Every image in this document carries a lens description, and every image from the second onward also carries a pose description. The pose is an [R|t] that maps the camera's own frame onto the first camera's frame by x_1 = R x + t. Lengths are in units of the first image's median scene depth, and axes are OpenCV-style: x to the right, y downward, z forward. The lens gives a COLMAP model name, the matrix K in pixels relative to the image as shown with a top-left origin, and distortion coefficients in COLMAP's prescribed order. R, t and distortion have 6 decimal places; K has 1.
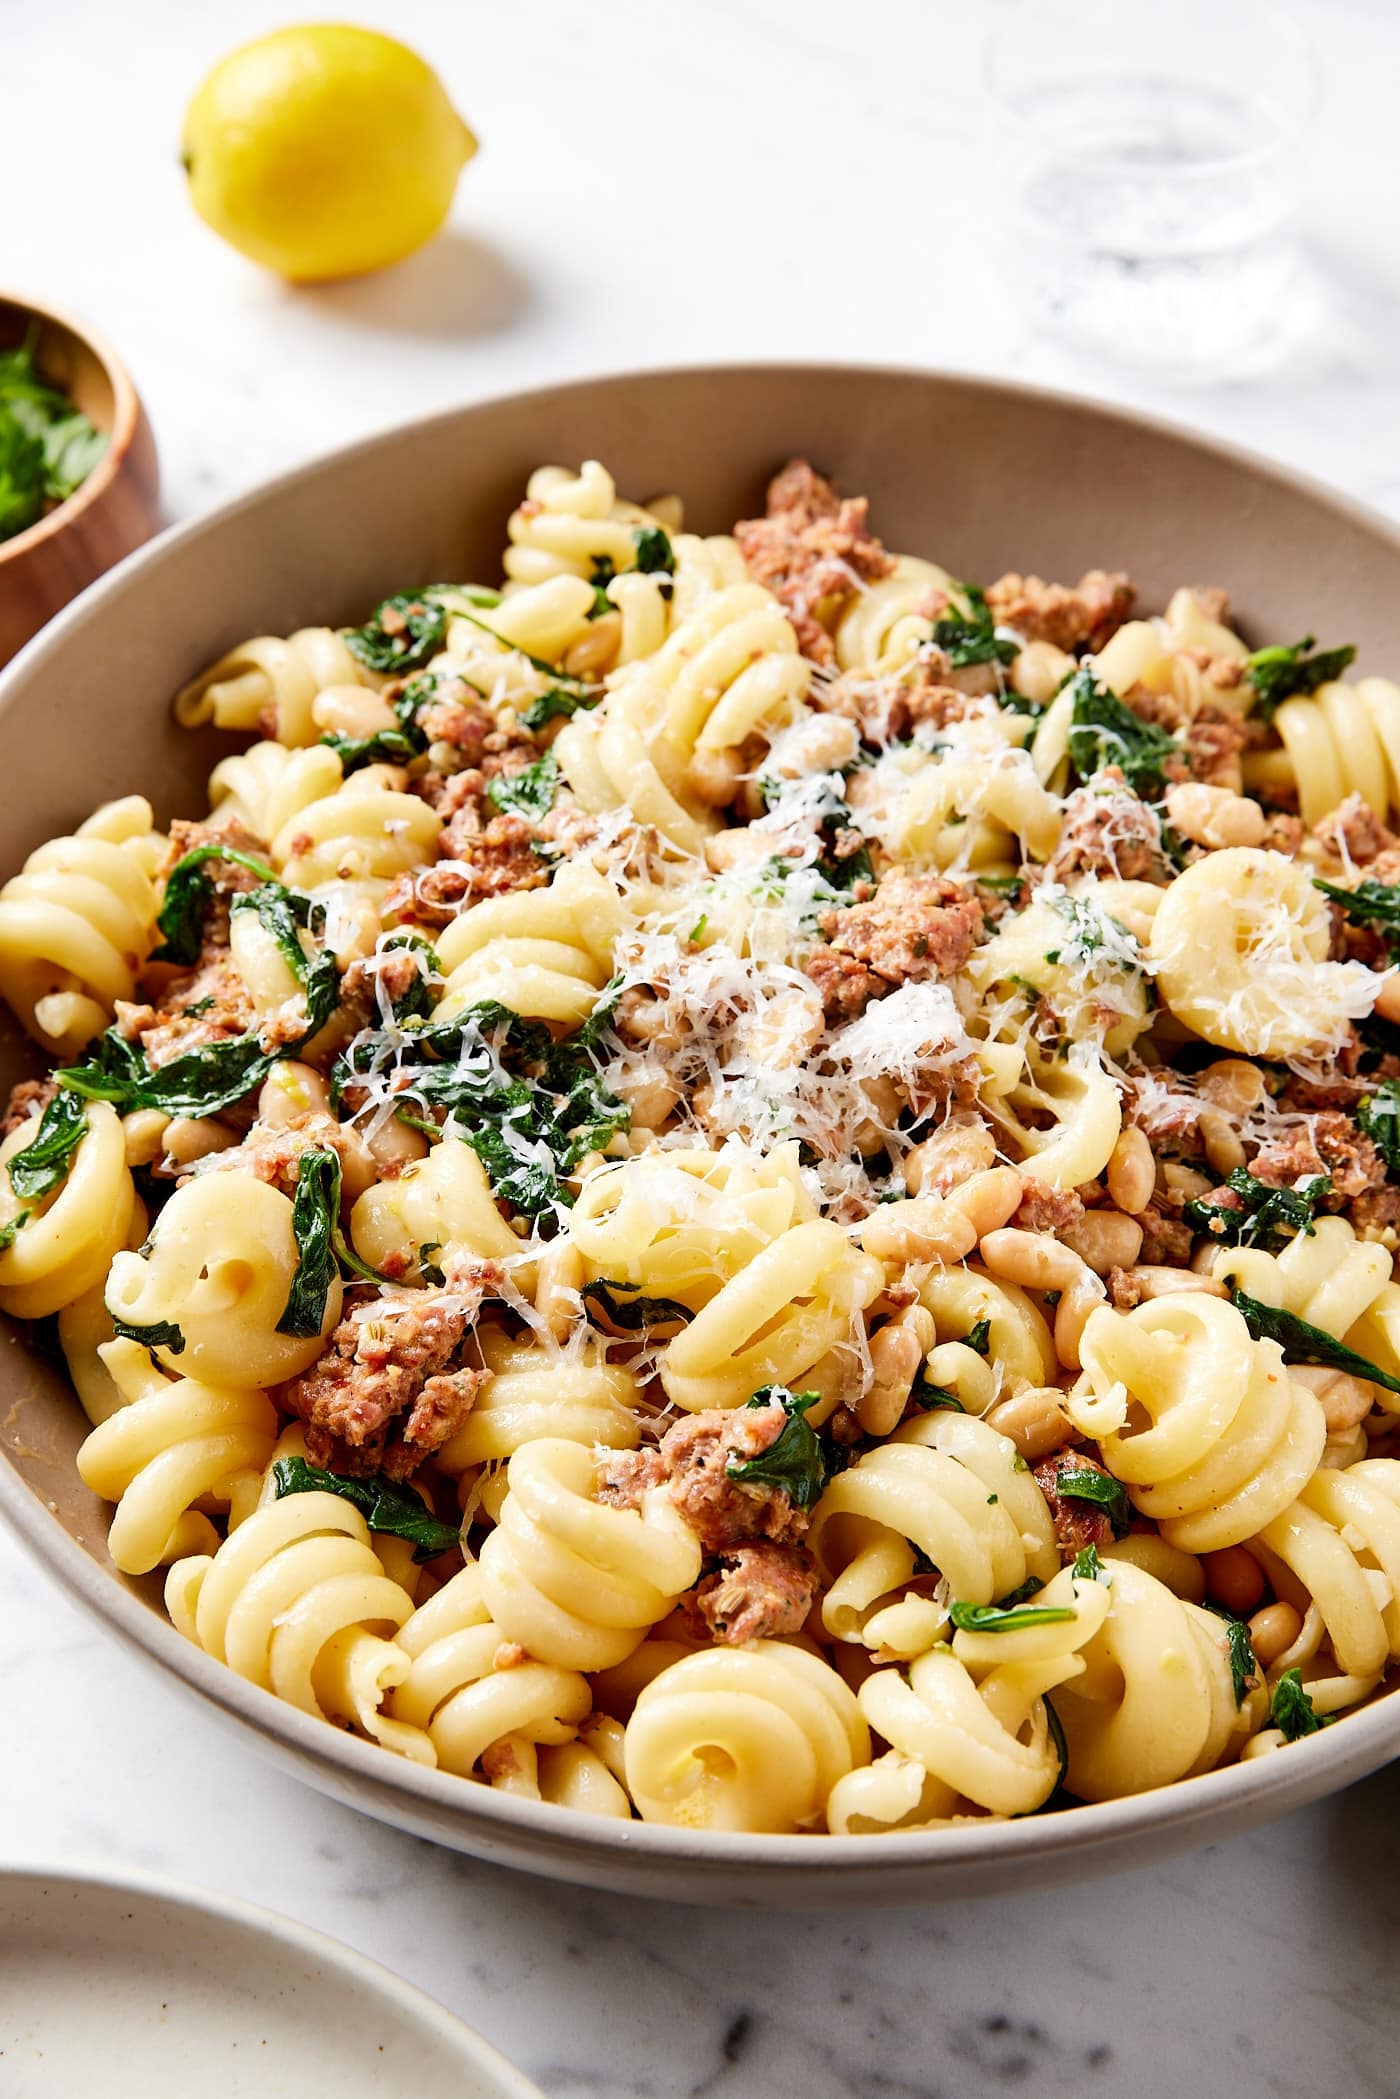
lens RADIAL K [[3170.0, 0, 700.0], [0, 3170.0, 1049.5], [0, 0, 1]] dist [-0.090746, 0.003904]
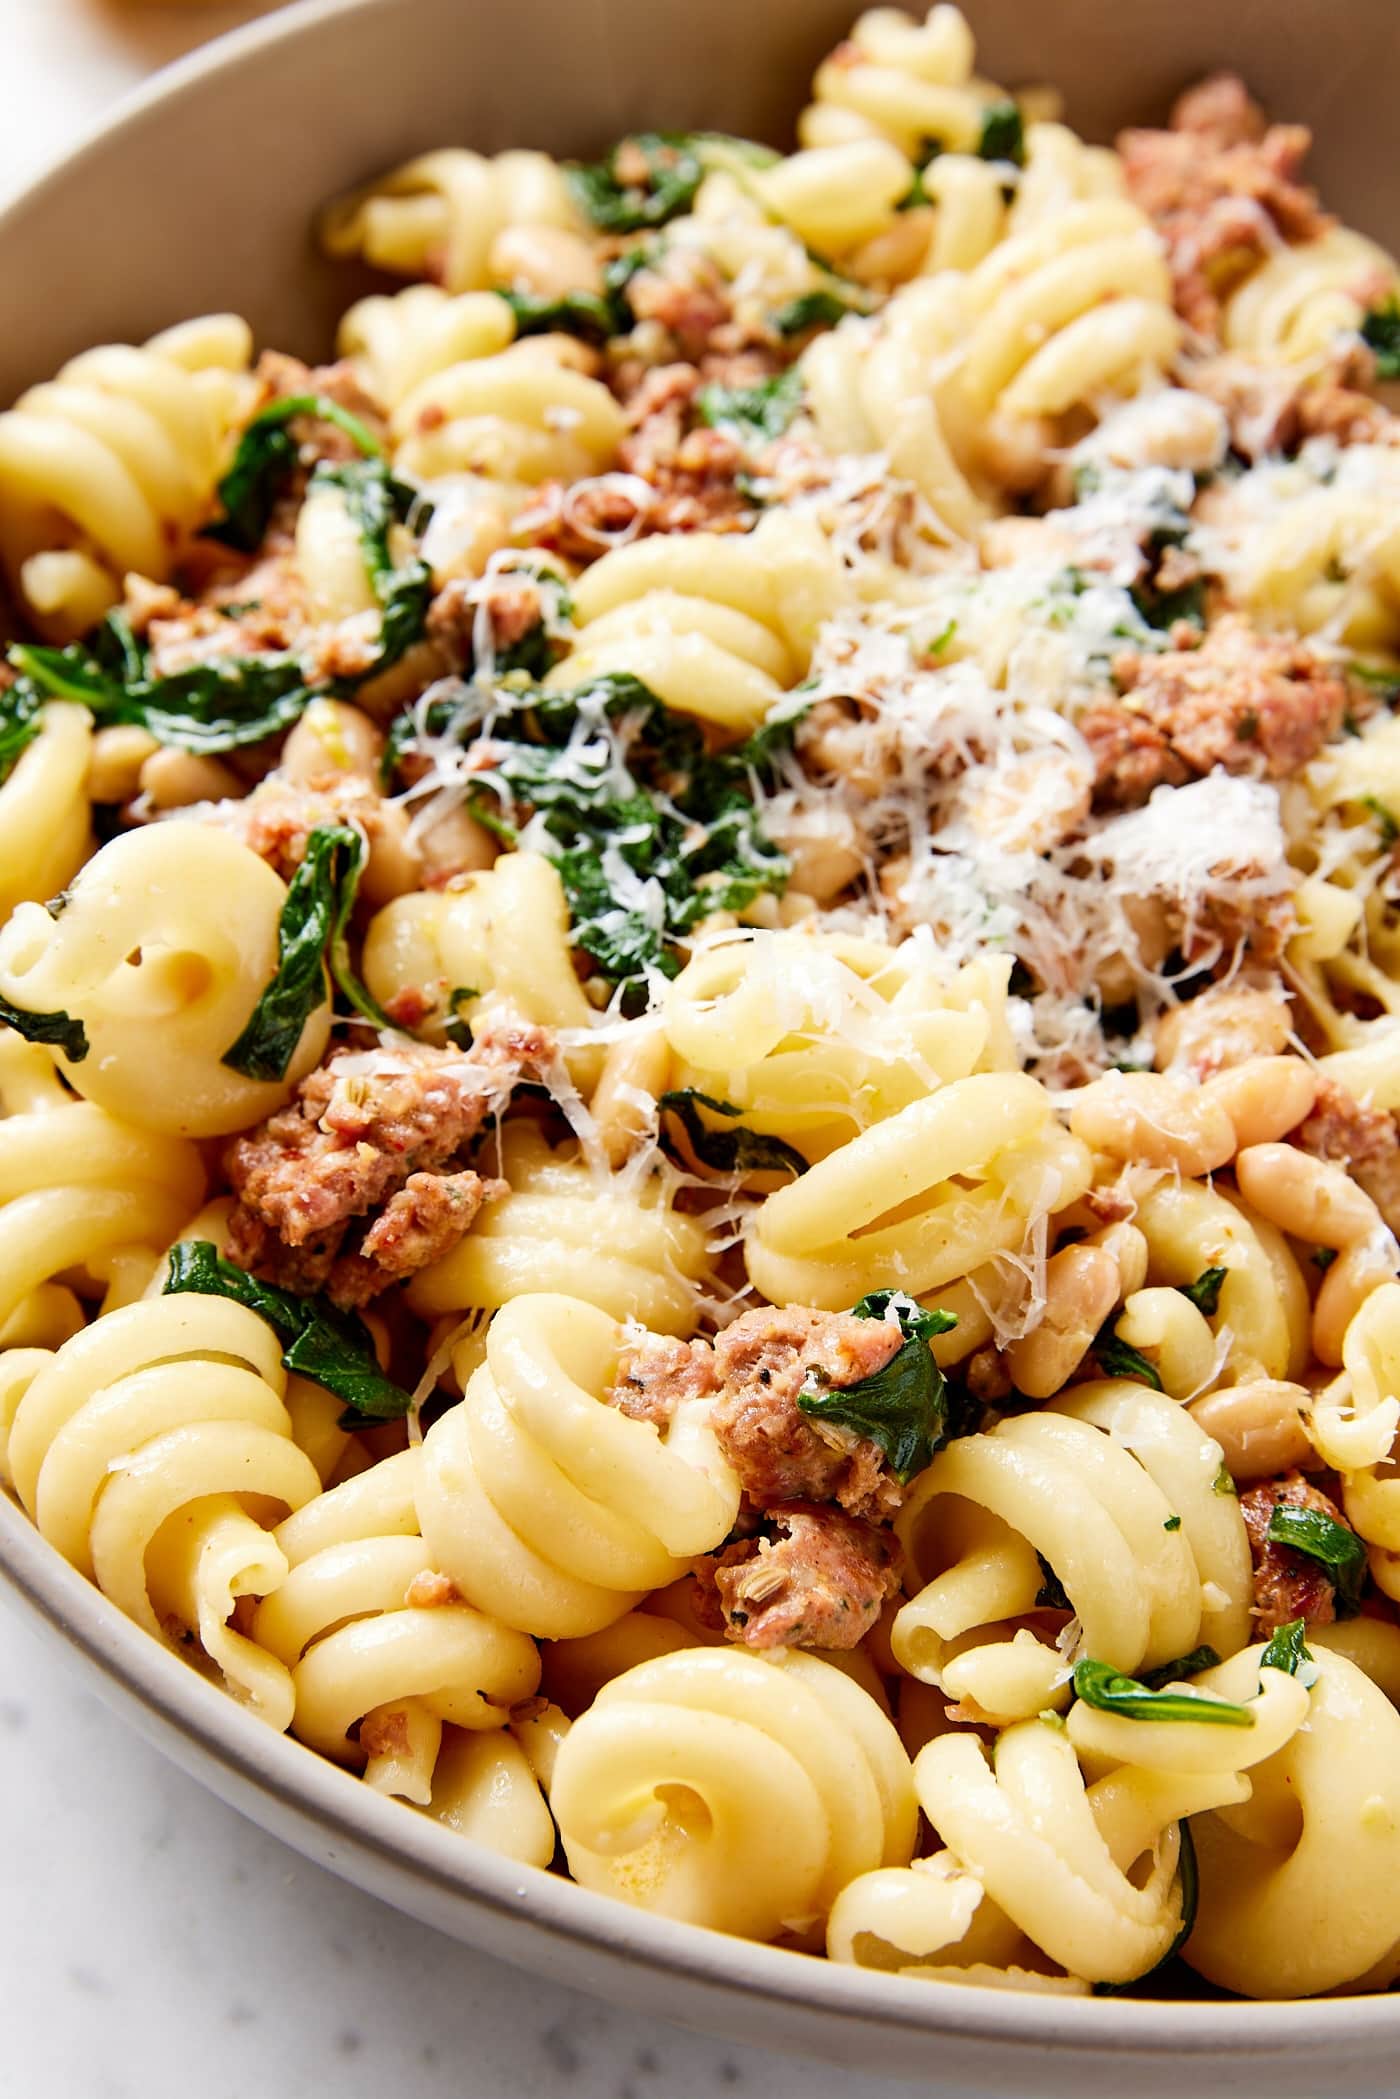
lens RADIAL K [[3590.1, 0, 700.0], [0, 3590.1, 1049.5], [0, 0, 1]] dist [-0.156228, 0.047596]
pose [[0.974137, 0.214081, -0.072295, 0.025349], [-0.210852, 0.976251, 0.049760, 0.024024], [0.081231, -0.033229, 0.996141, 0.214160]]
